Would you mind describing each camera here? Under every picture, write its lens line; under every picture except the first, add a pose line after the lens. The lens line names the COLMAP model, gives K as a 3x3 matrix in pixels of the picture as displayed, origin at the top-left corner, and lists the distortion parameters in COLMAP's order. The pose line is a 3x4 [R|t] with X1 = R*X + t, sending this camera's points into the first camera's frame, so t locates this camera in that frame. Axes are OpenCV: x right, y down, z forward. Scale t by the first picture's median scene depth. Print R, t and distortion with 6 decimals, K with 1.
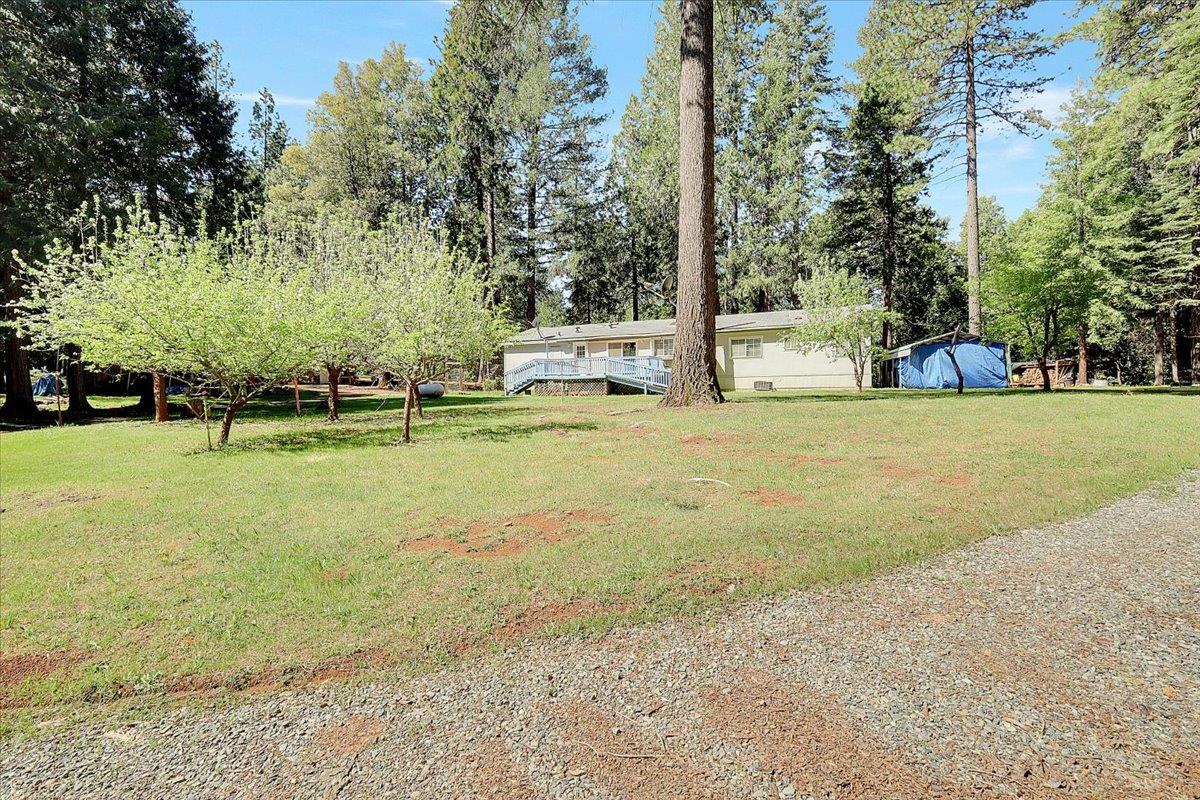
lens RADIAL K [[519.4, 0, 600.0], [0, 519.4, 400.0], [0, 0, 1]] dist [0.001905, -0.000358]
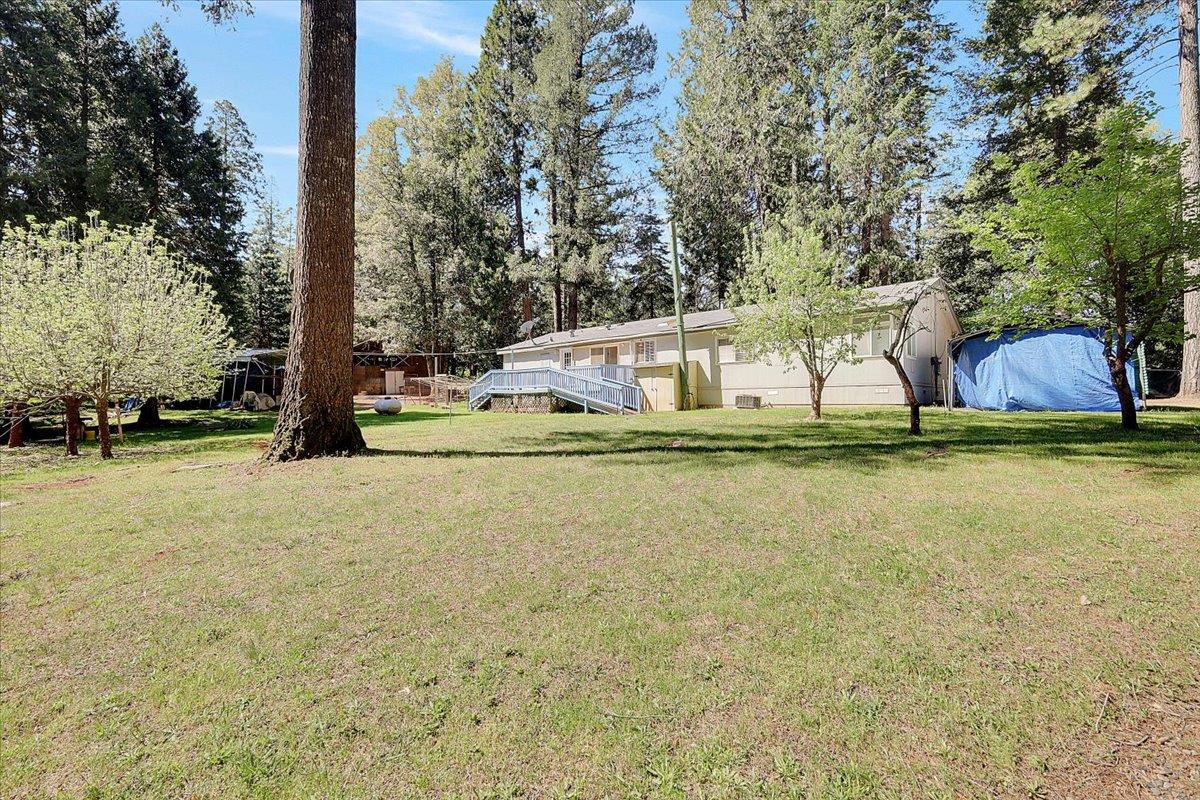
lens RADIAL K [[519.4, 0, 600.0], [0, 519.4, 400.0], [0, 0, 1]] dist [0.001905, -0.000358]
pose [[0.940885, 0.000357, -0.338726, 0.344926], [-0.000994, 0.999998, -0.001709, -0.026769], [0.338725, 0.001944, 0.940884, 0.232324]]
